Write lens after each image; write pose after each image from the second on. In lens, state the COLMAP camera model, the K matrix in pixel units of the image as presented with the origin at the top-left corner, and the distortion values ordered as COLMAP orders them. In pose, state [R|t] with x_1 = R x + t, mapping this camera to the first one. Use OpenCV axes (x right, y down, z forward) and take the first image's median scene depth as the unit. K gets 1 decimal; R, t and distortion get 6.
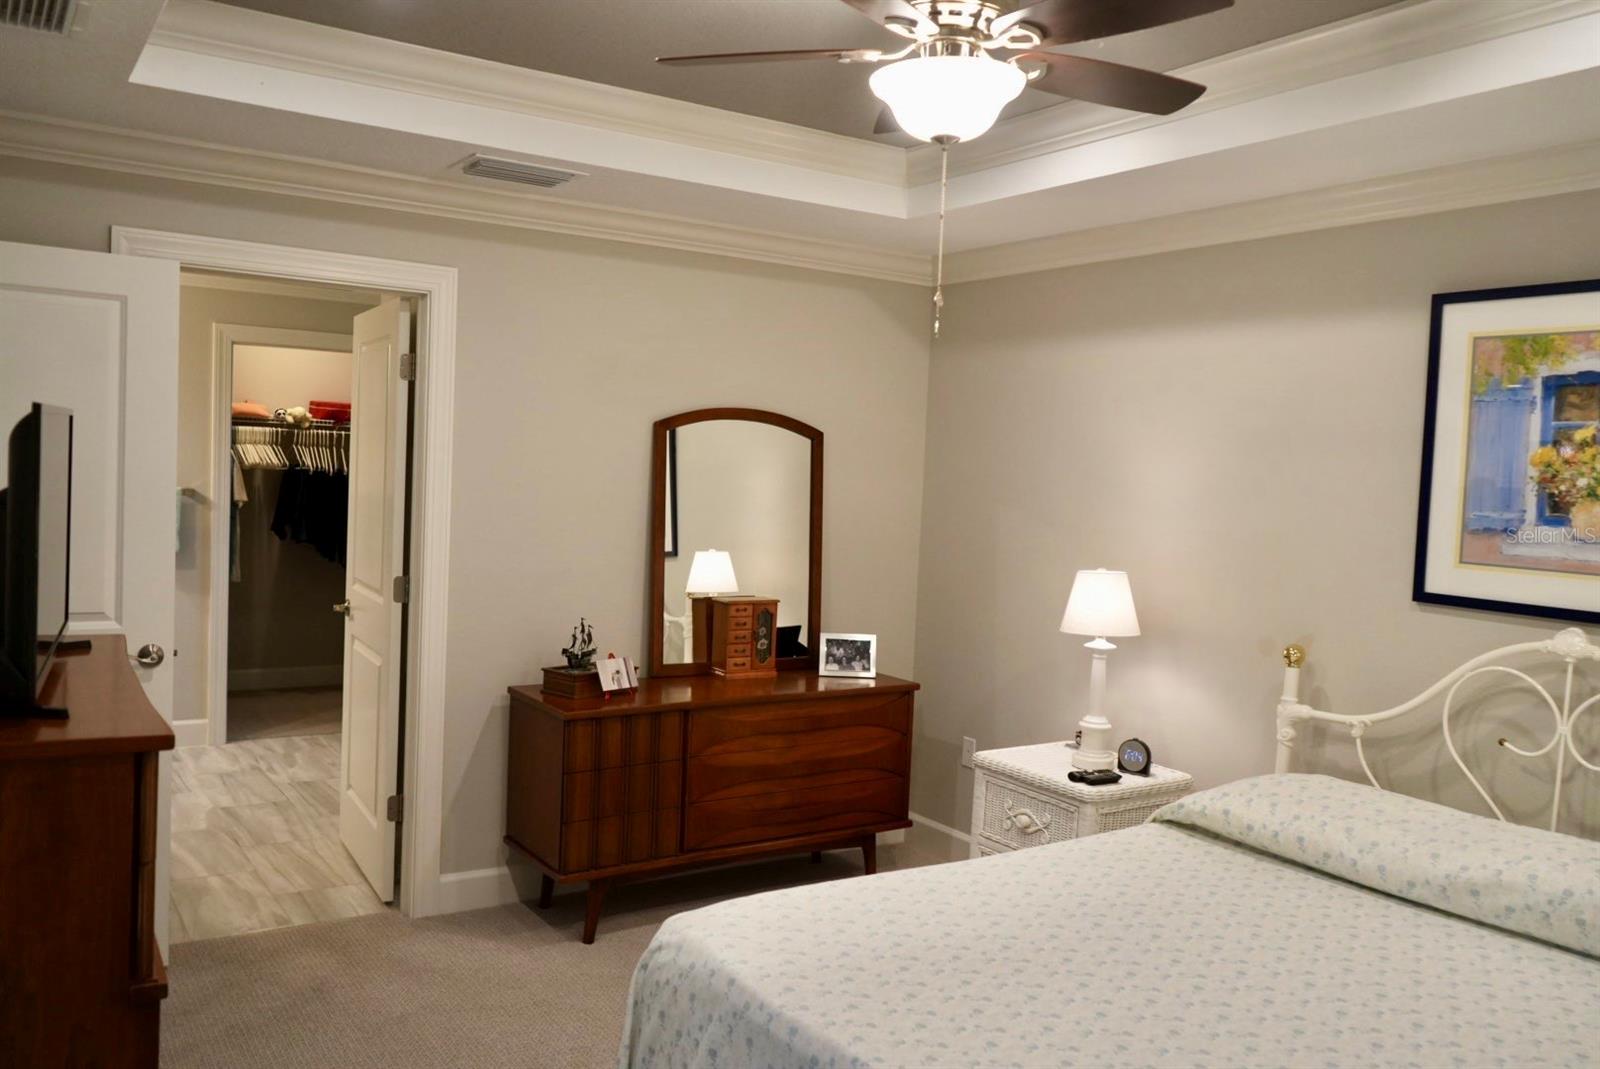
lens RADIAL K [[1255.2, 0, 791.6], [0, 1255.2, 529.0], [0, 0, 1]] dist [-0.023287, 0.019896]
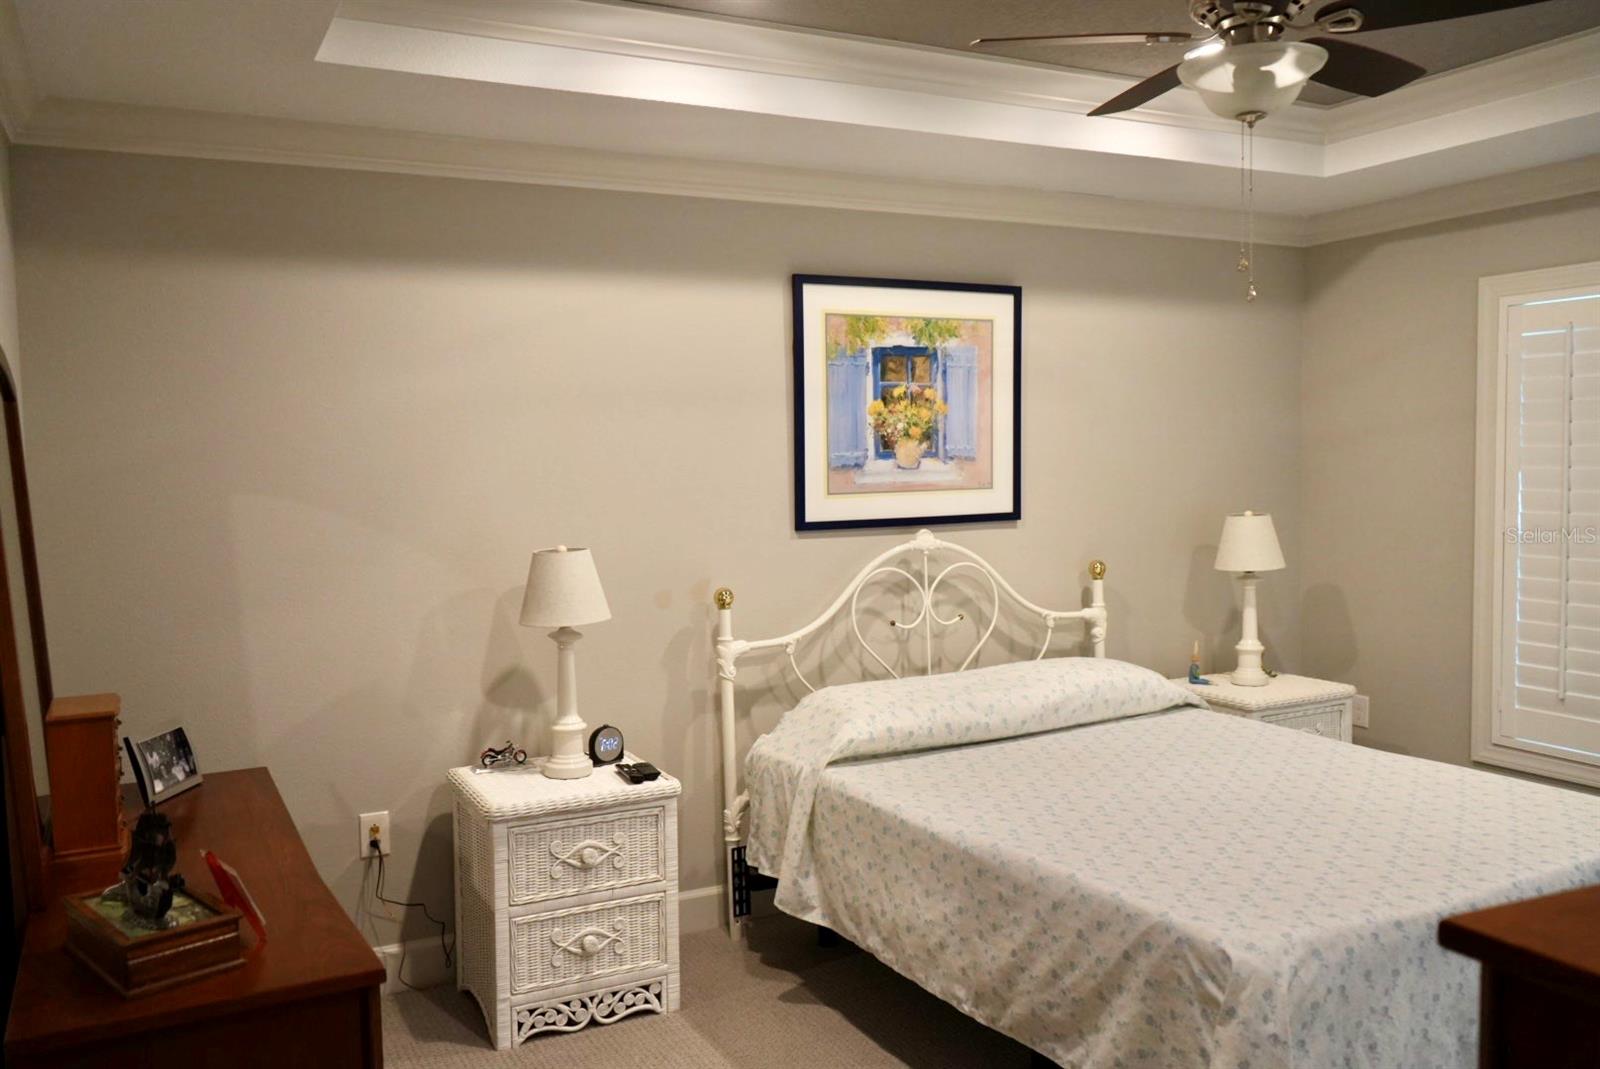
lens RADIAL K [[1255.2, 0, 793.8], [0, 1255.2, 531.3], [0, 0, 1]] dist [-0.023287, 0.019896]
pose [[0.112745, -0.108254, 0.987709, -0.743235], [0.074661, 0.992160, 0.100219, -0.067644], [-0.990815, 0.062445, 0.119943, 0.927184]]
